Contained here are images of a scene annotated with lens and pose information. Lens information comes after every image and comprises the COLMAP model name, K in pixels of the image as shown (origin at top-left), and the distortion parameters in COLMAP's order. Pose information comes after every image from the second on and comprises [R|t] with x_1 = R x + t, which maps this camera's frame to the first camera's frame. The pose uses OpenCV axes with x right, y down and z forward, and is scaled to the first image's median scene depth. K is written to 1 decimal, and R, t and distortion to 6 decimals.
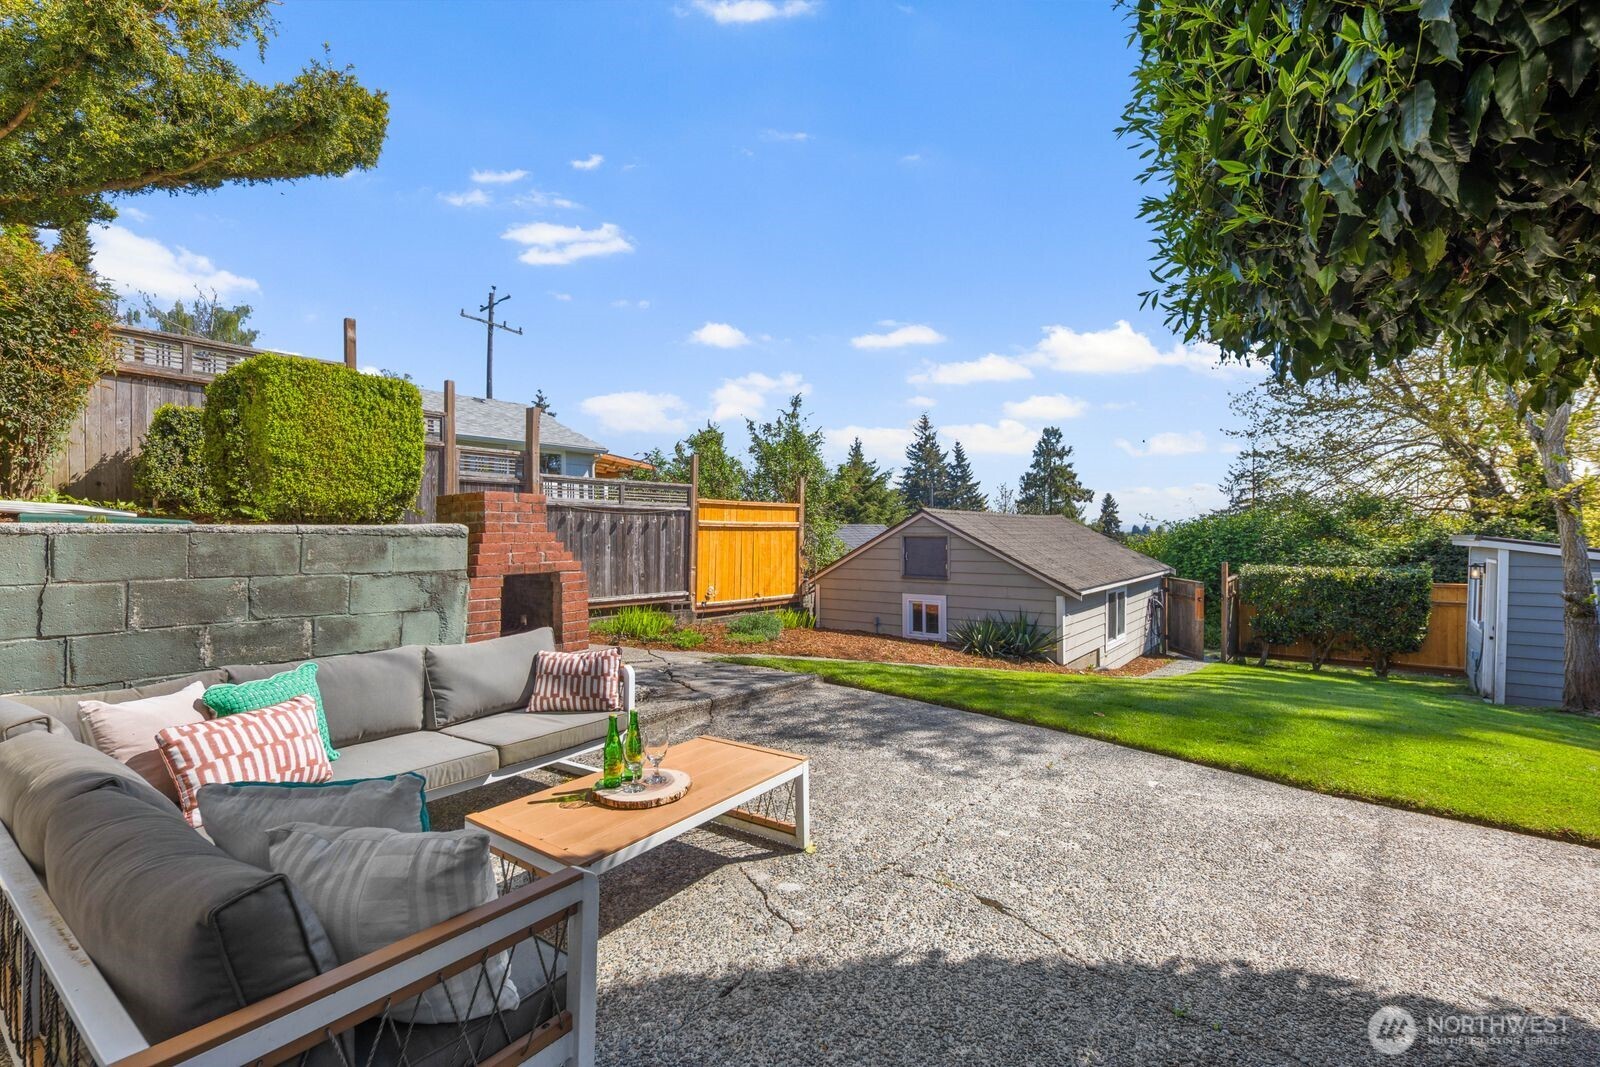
lens RADIAL K [[693.4, 0, 794.1], [0, 693.4, 529.8], [0, 0, 1]] dist [0.002774, -0.002150]
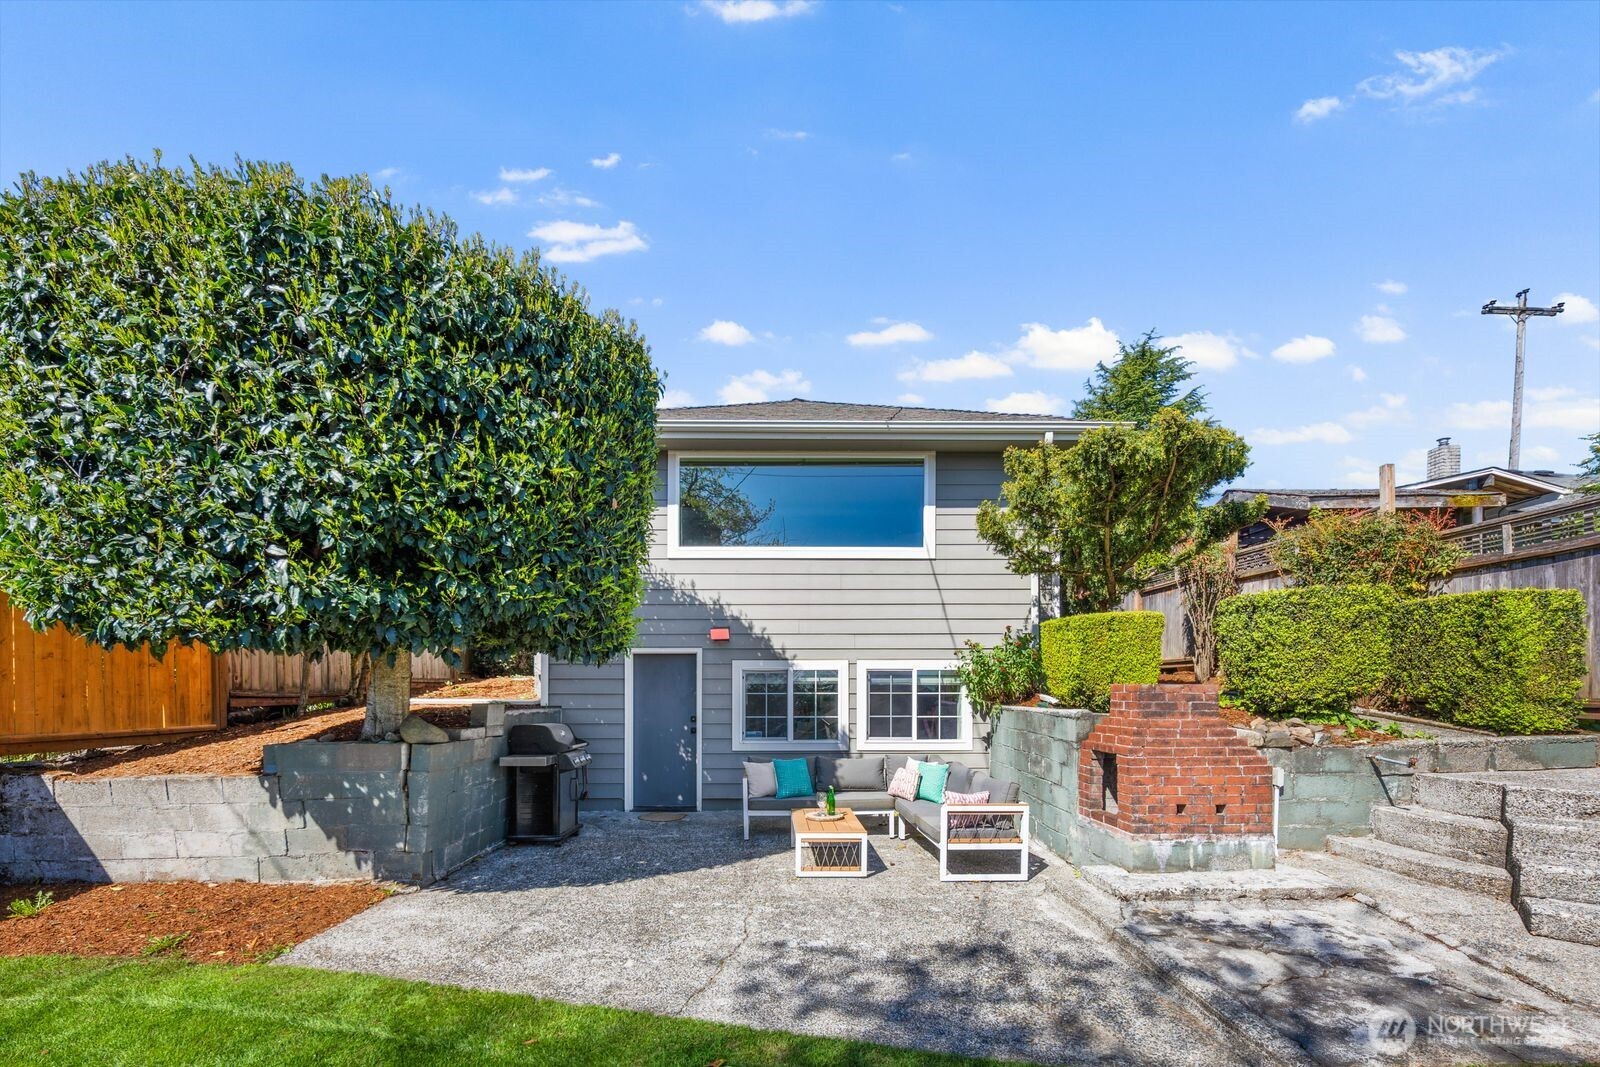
lens RADIAL K [[693.4, 0, 802.9], [0, 693.4, 692.4], [0, 0, 1]] dist [0.002774, -0.002150]
pose [[-0.779301, 0.006391, -0.626617, 0.903297], [0.008150, 0.999967, 0.000062, -0.051760], [0.626596, -0.005059, -0.779327, 1.856516]]
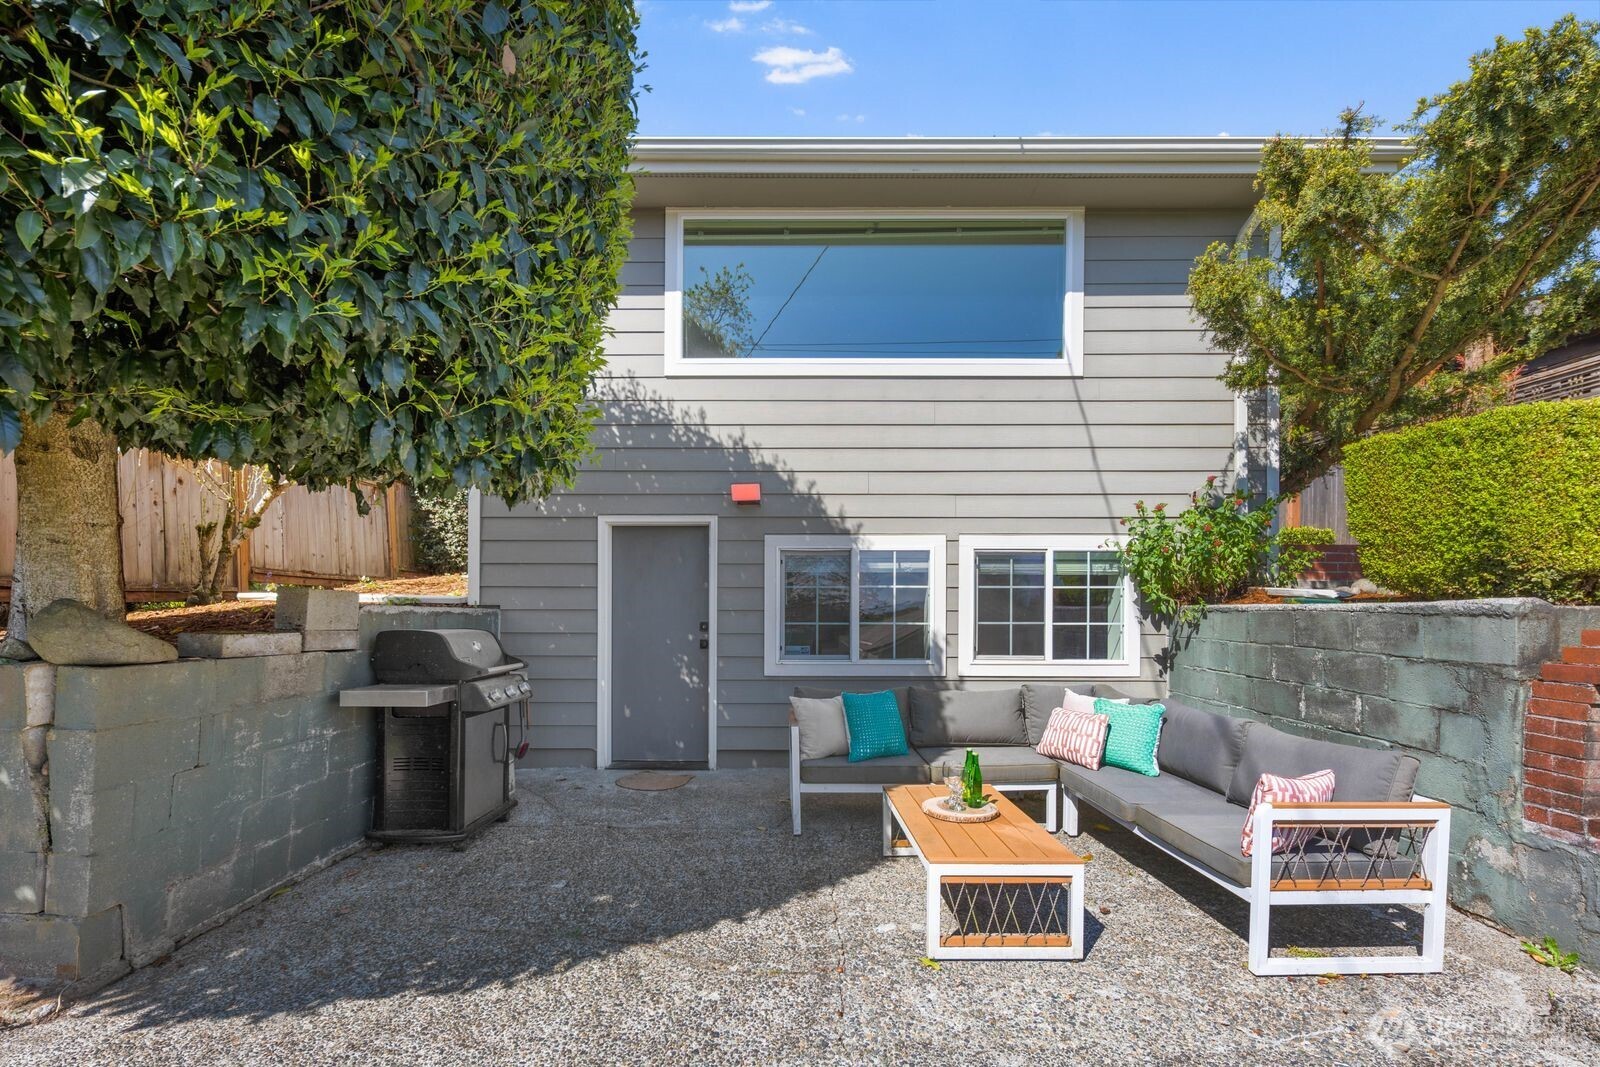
lens RADIAL K [[693.4, 0, 798.8], [0, 693.4, 615.6], [0, 0, 1]] dist [0.002774, -0.002150]
pose [[-0.790496, 0.007846, -0.612417, 0.511792], [0.005383, 0.999968, 0.005864, 0.000889], [0.612444, 0.001339, -0.790513, 1.165715]]
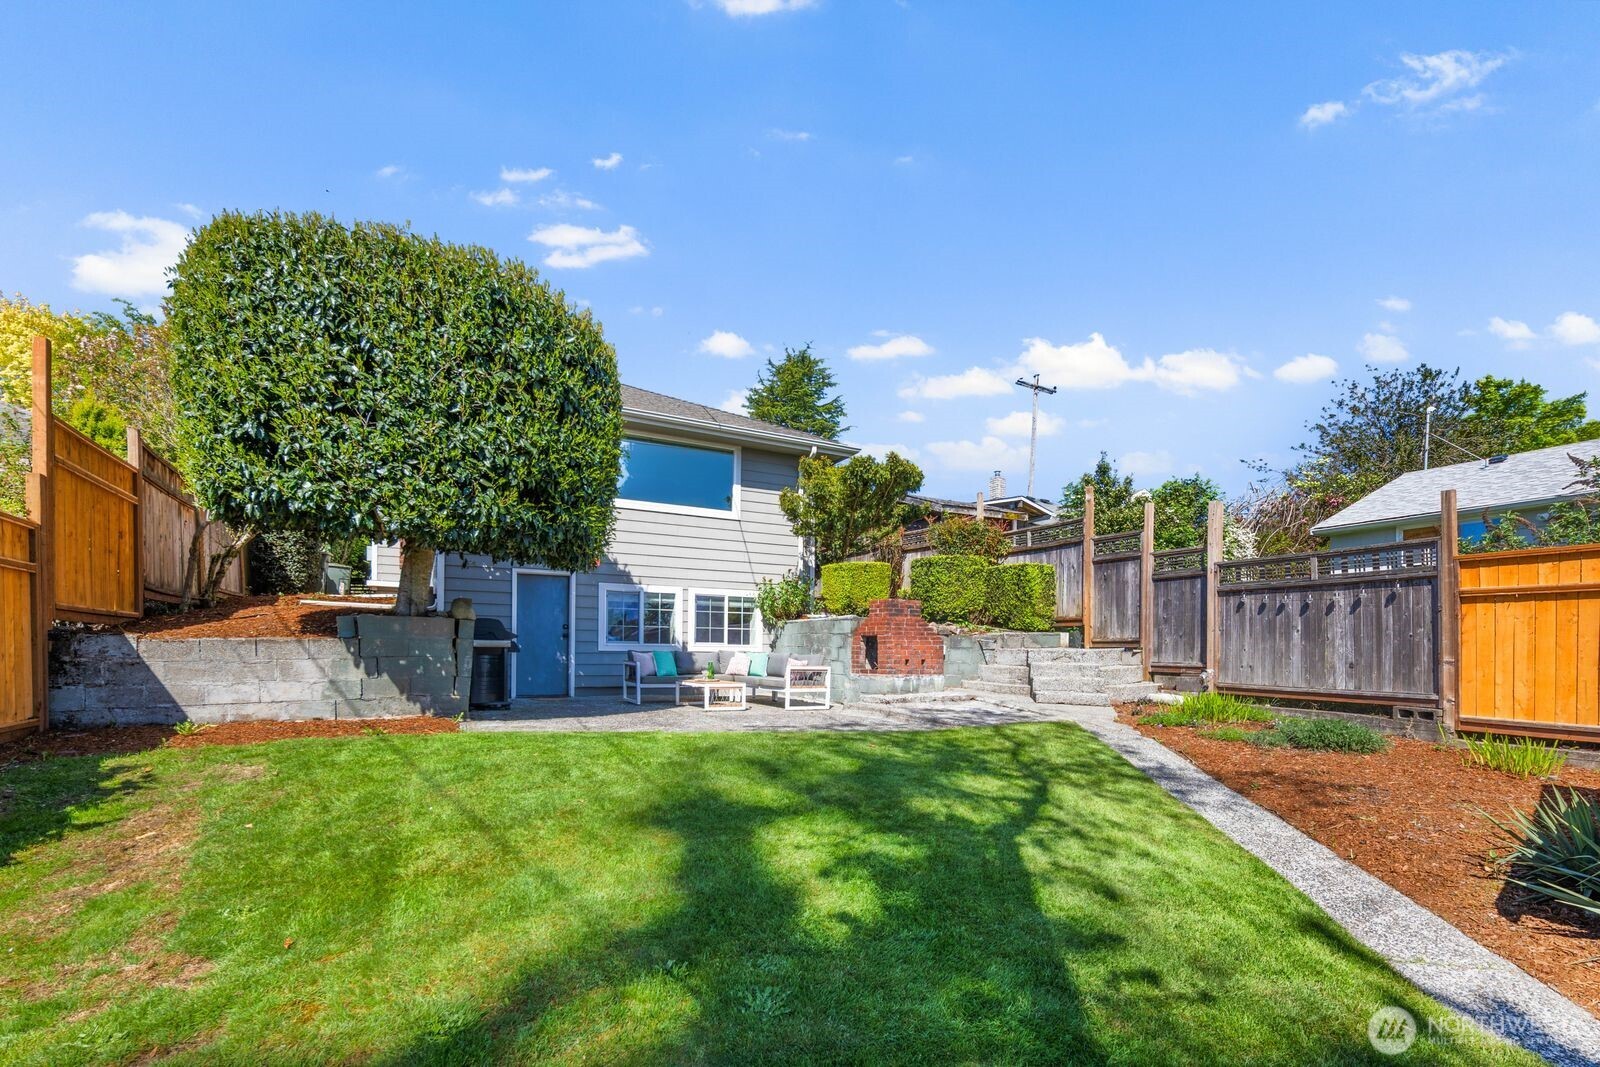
lens RADIAL K [[693.4, 0, 803.1], [0, 693.4, 657.9], [0, 0, 1]] dist [0.002774, -0.002150]
pose [[-0.398513, 0.010756, -0.917100, 2.023174], [-0.000708, 0.999927, 0.012035, 0.124613], [0.917162, 0.005445, -0.398477, 1.953869]]
